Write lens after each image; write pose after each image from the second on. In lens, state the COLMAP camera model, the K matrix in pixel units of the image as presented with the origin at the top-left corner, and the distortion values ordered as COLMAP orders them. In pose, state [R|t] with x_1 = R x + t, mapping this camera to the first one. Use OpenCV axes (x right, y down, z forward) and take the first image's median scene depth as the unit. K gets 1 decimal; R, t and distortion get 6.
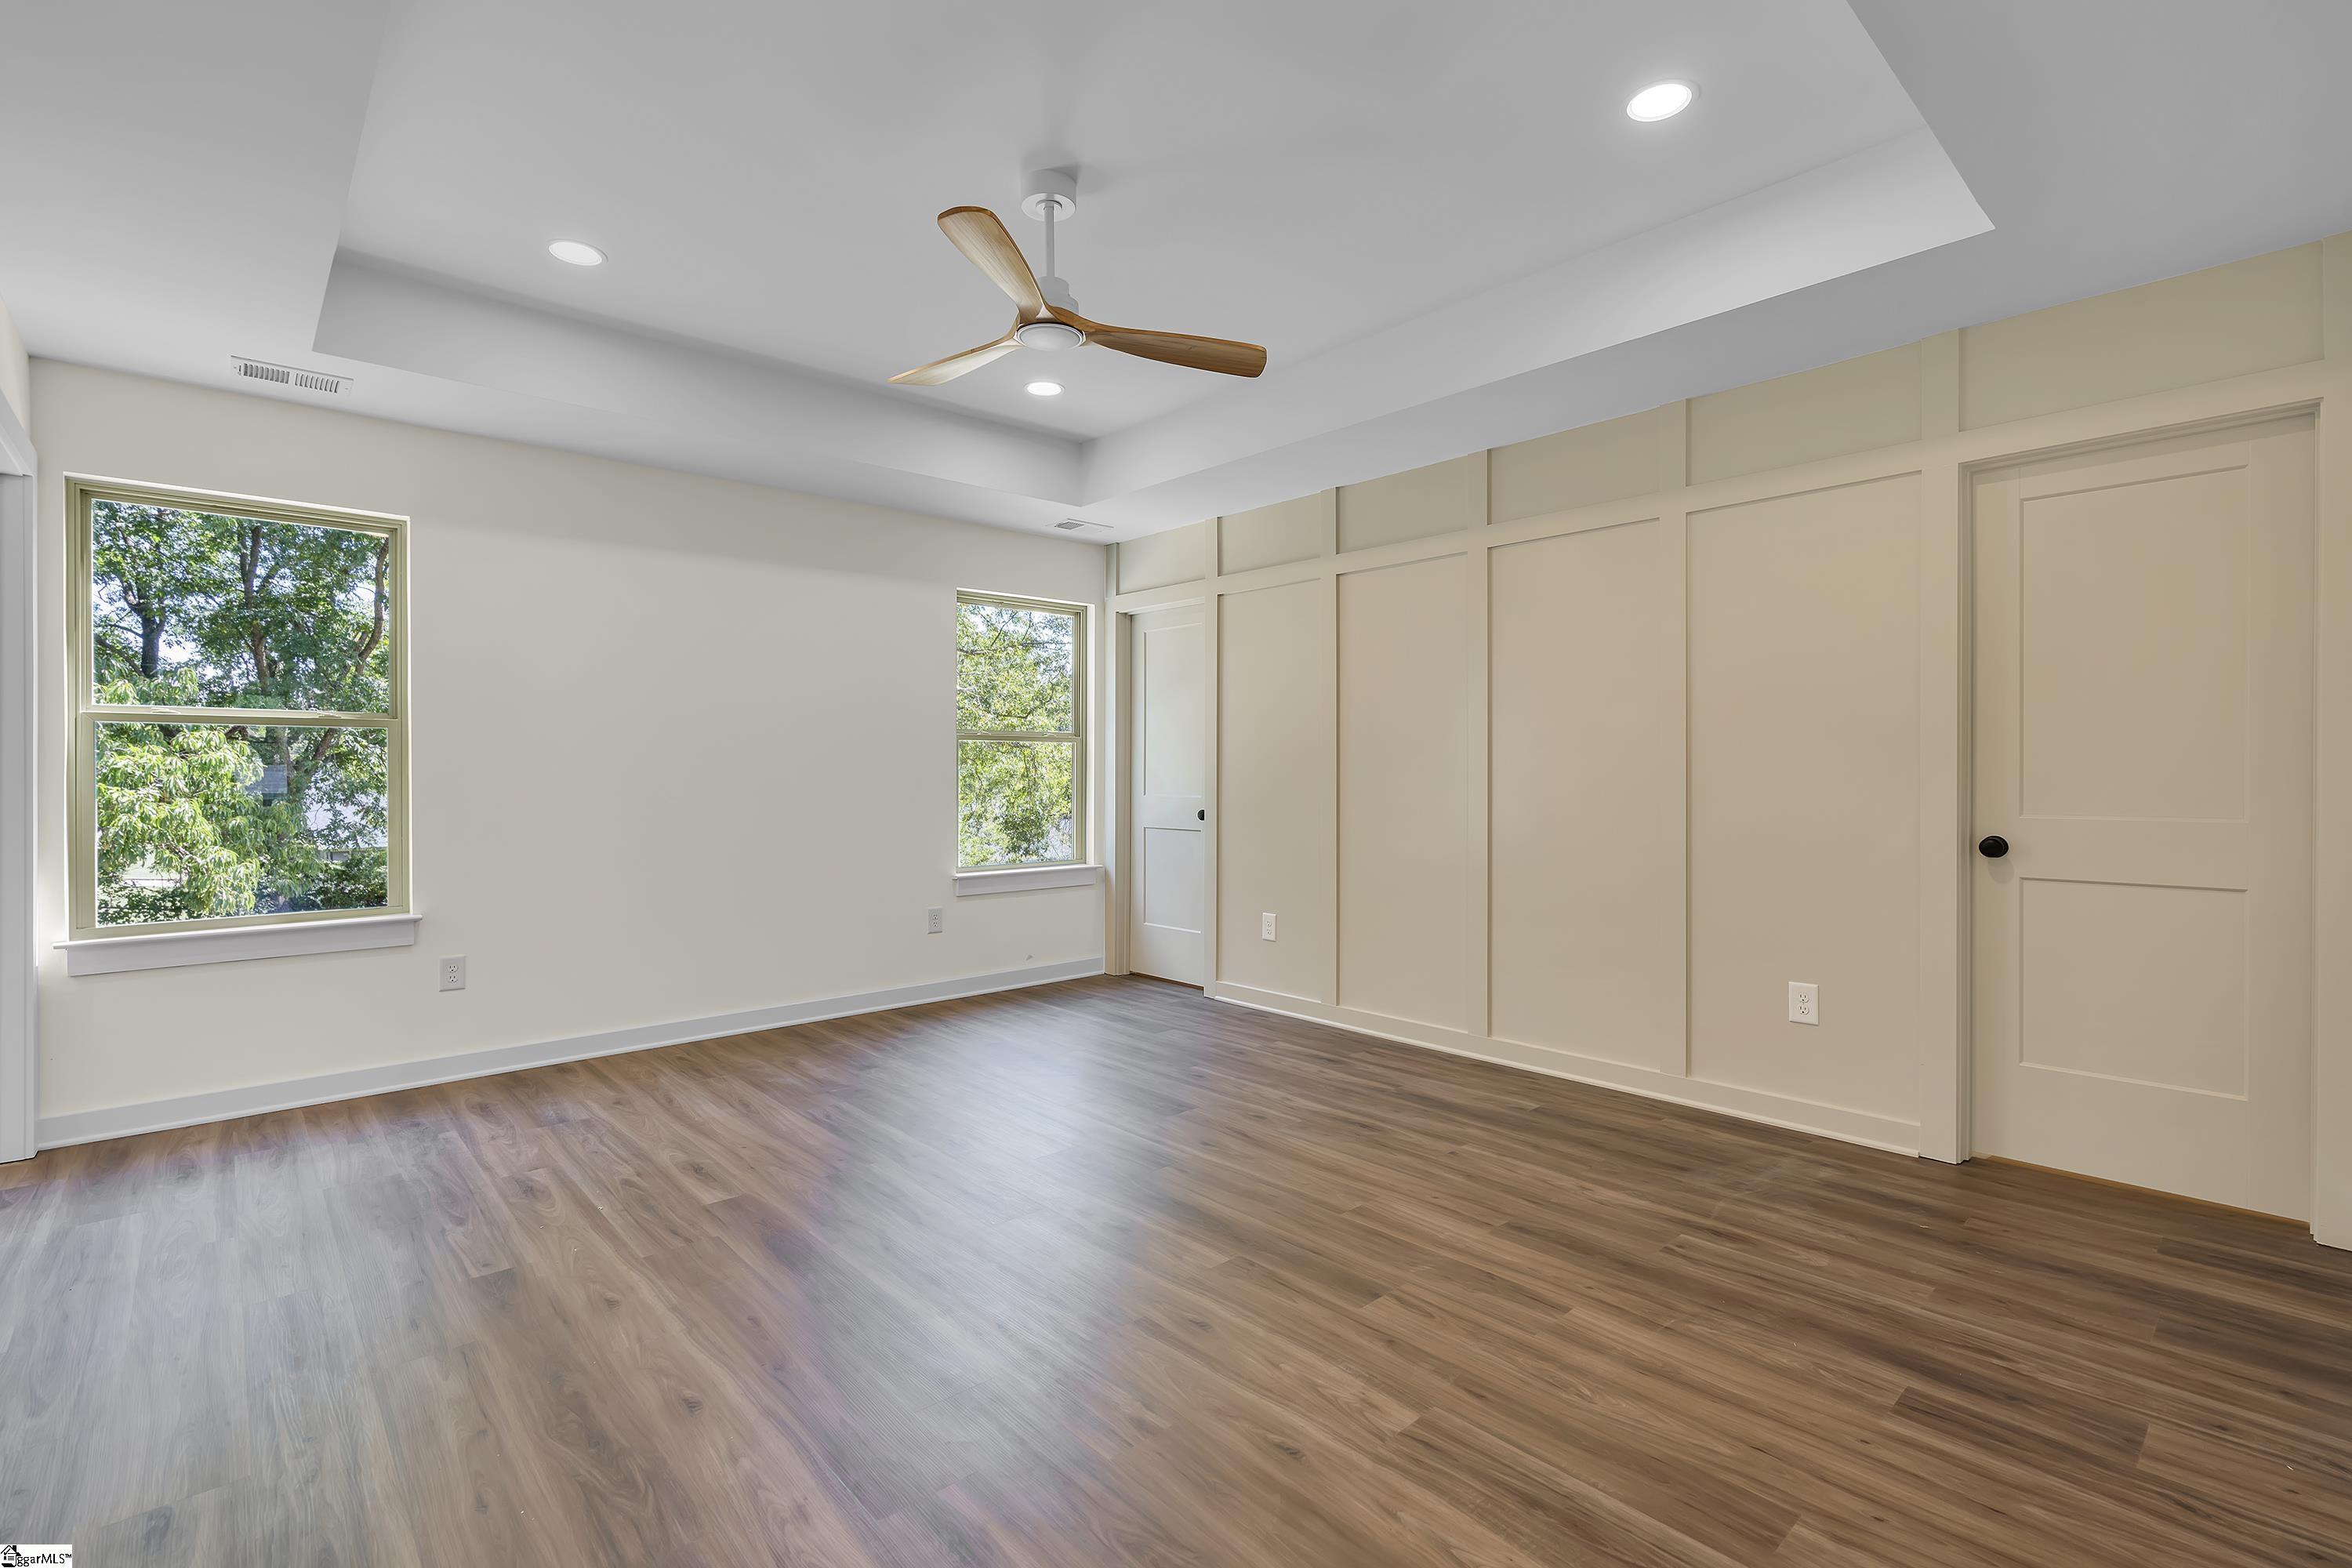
lens RADIAL K [[1058.5, 0, 1168.3], [0, 1058.5, 779.0], [0, 0, 1]] dist [-0.004285, -0.000410]
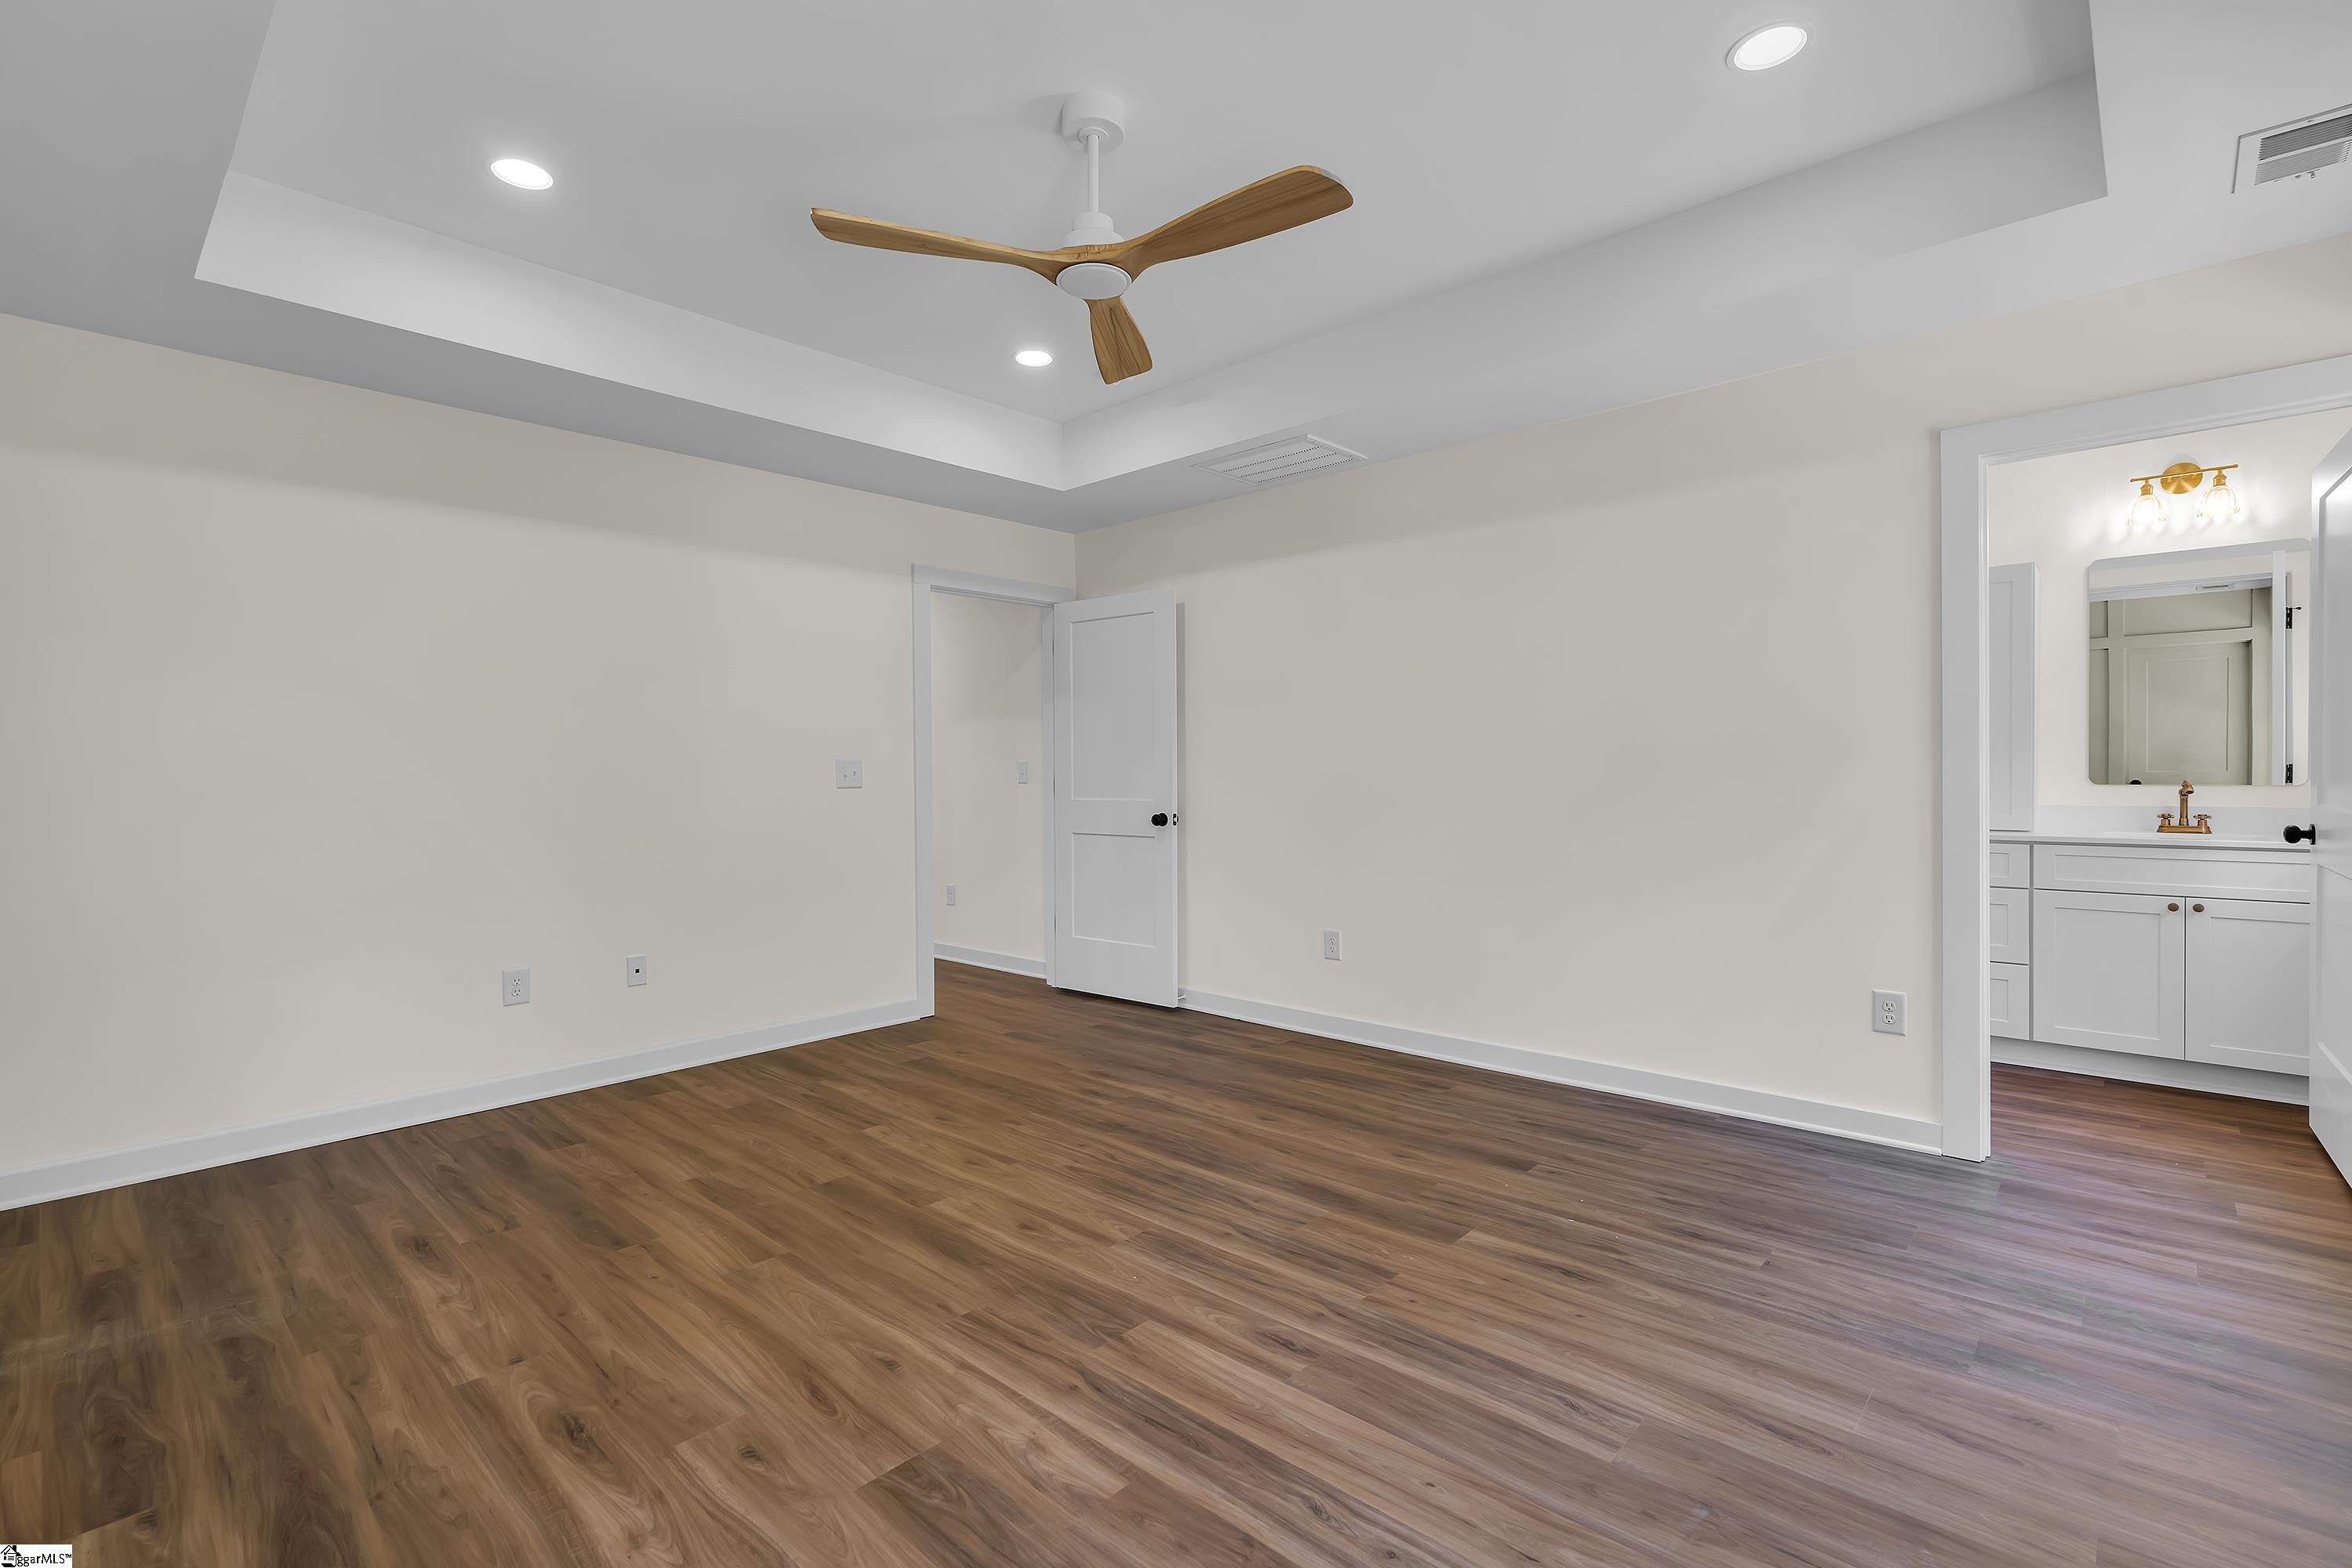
lens RADIAL K [[1058.5, 0, 1168.3], [0, 1058.5, 779.0], [0, 0, 1]] dist [-0.004285, -0.000410]
pose [[-0.996215, 0.011803, -0.086121, -0.096699], [0.010650, 0.999847, 0.013844, -0.014390], [0.086271, 0.012874, -0.996189, 1.995967]]
